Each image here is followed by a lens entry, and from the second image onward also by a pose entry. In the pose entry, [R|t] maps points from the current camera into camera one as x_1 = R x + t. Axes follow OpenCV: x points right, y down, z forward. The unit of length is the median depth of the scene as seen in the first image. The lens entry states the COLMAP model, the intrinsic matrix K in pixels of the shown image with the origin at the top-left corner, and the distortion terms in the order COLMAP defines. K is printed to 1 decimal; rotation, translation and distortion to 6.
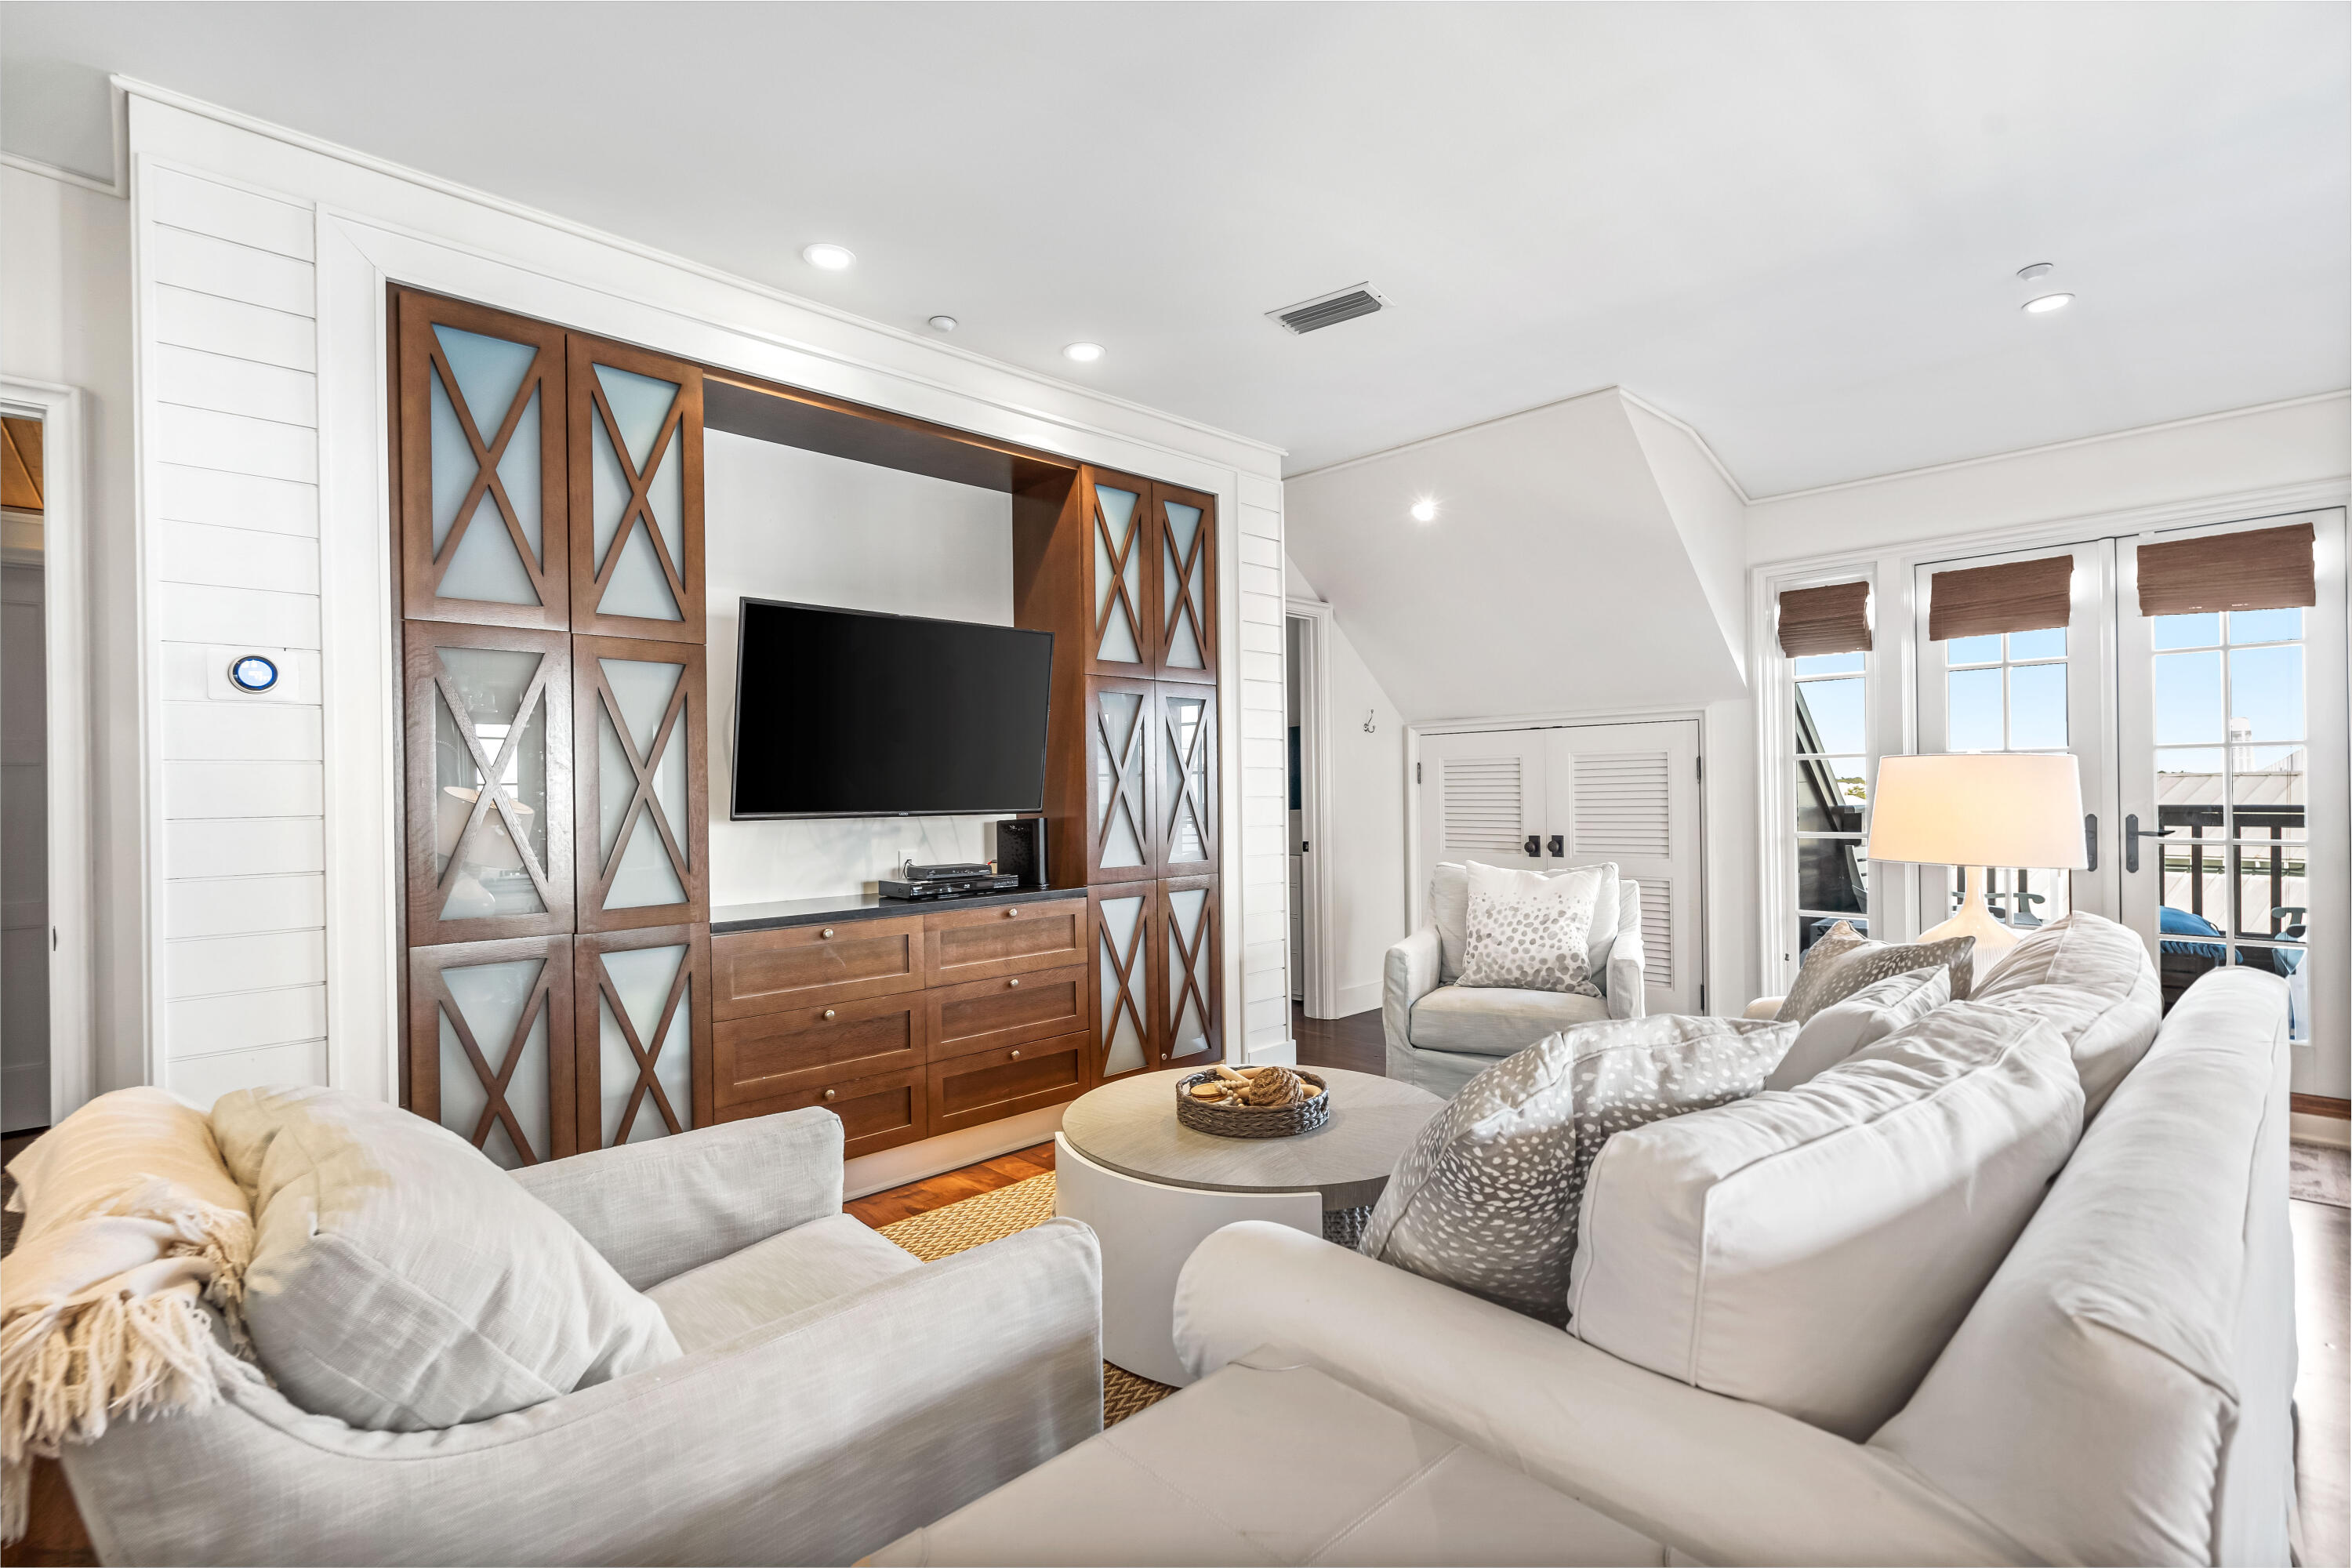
lens RADIAL K [[1076.5, 0, 1110.2], [0, 1076.5, 781.8], [0, 0, 1]] dist [-0.002692, -0.000039]
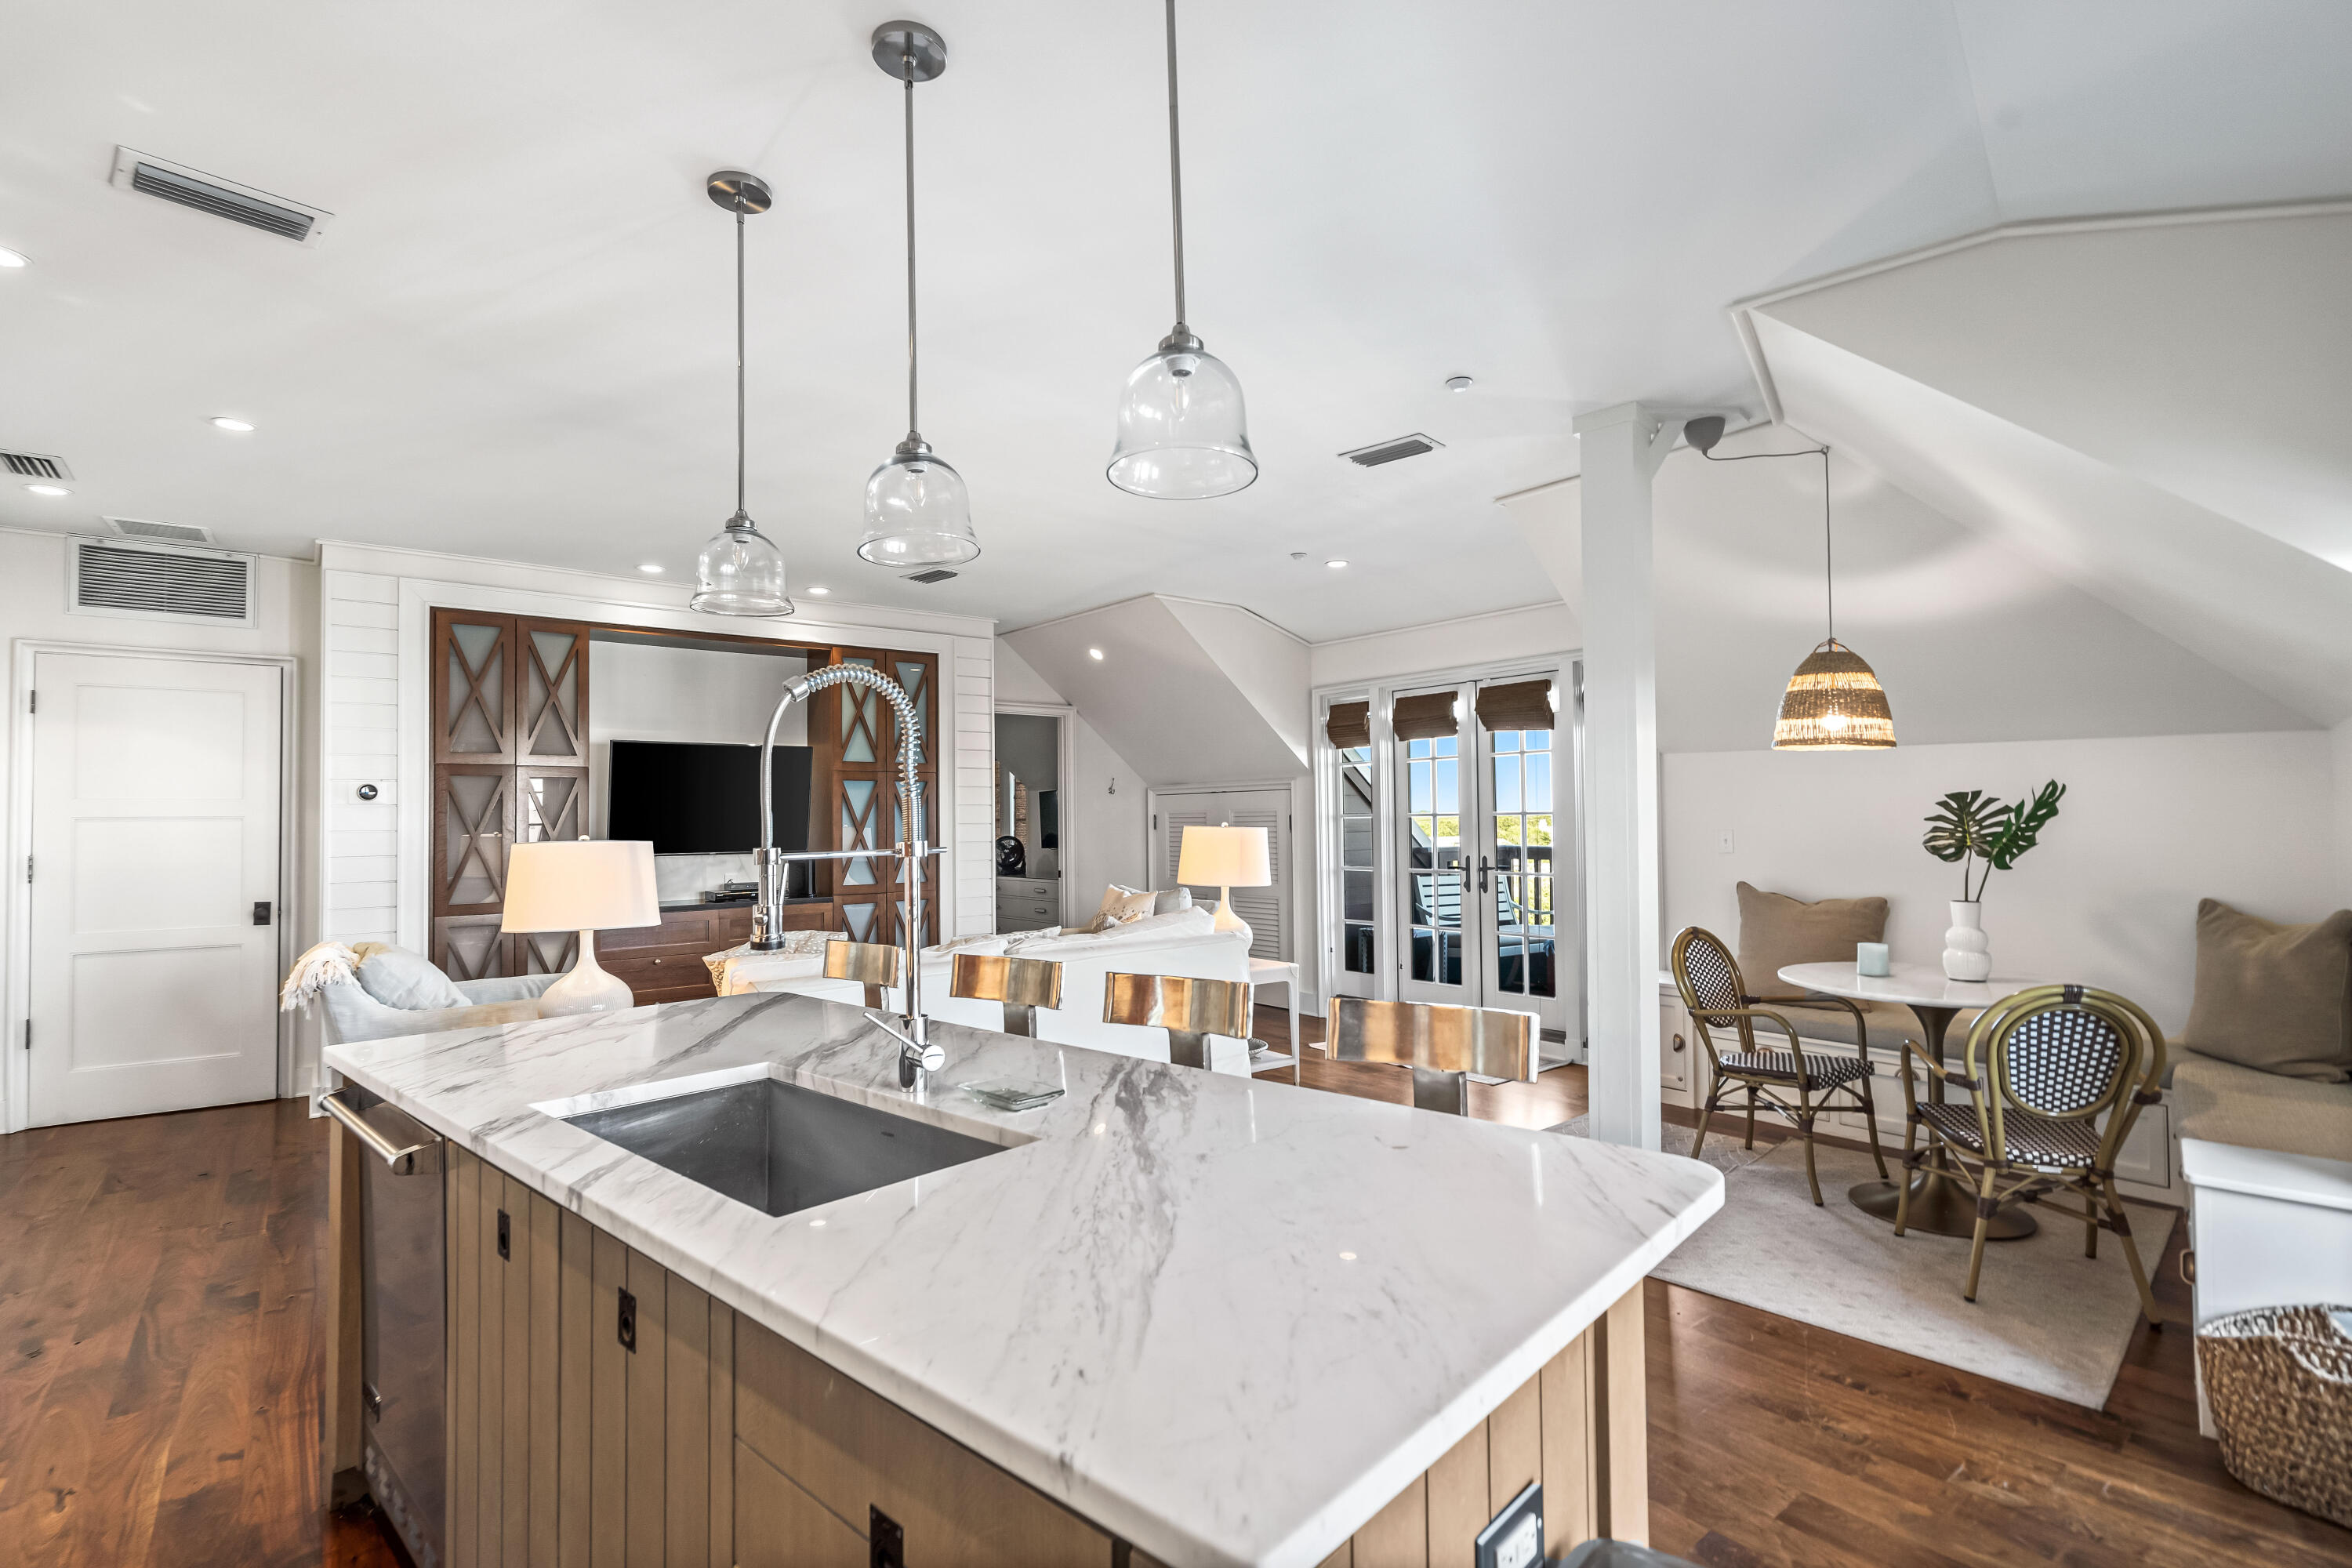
lens RADIAL K [[1076.5, 0, 1110.2], [0, 1076.5, 781.8], [0, 0, 1]] dist [-0.002692, -0.000039]
pose [[0.995054, -0.001758, -0.099317, 0.591453], [-0.000697, 0.999695, -0.024681, -0.041759], [0.099330, 0.024629, 0.994750, -0.658861]]
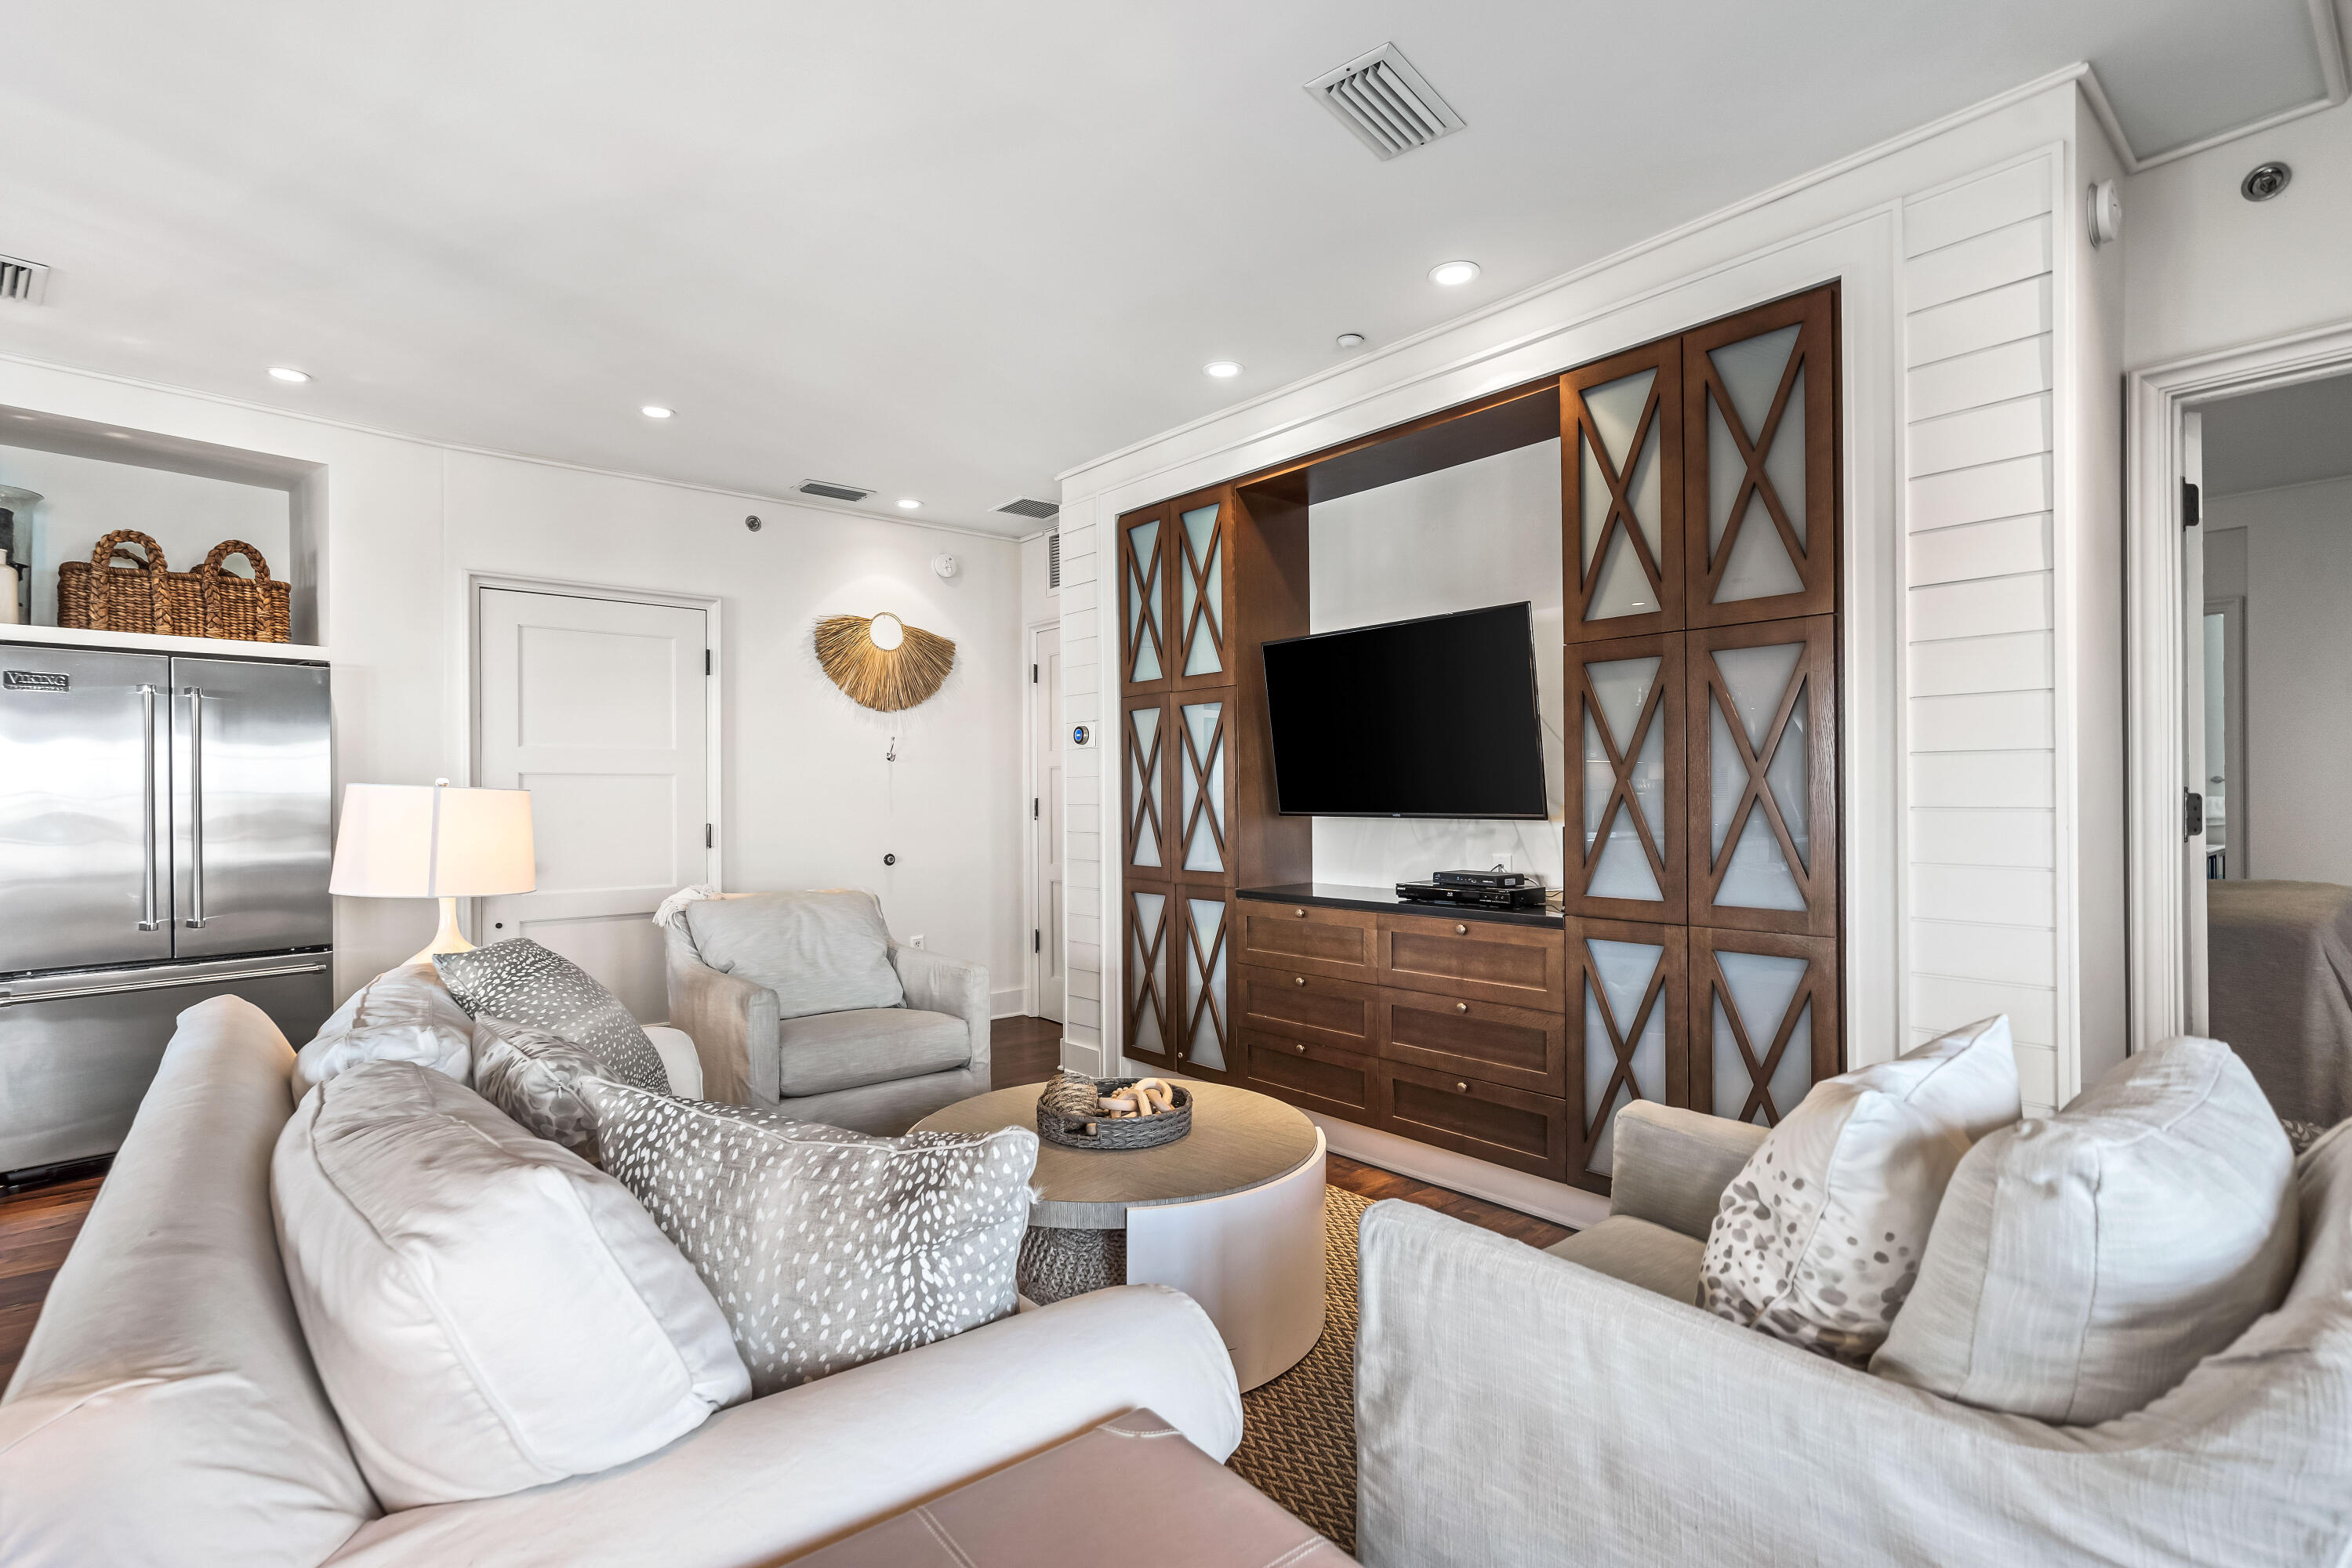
lens RADIAL K [[1076.5, 0, 1110.2], [0, 1076.5, 781.8], [0, 0, 1]] dist [-0.002692, -0.000039]
pose [[-0.061017, 0.001988, -0.998135, 0.794795], [0.014579, 0.999893, 0.001101, -0.006300], [0.998030, -0.014484, -0.061040, 0.739278]]
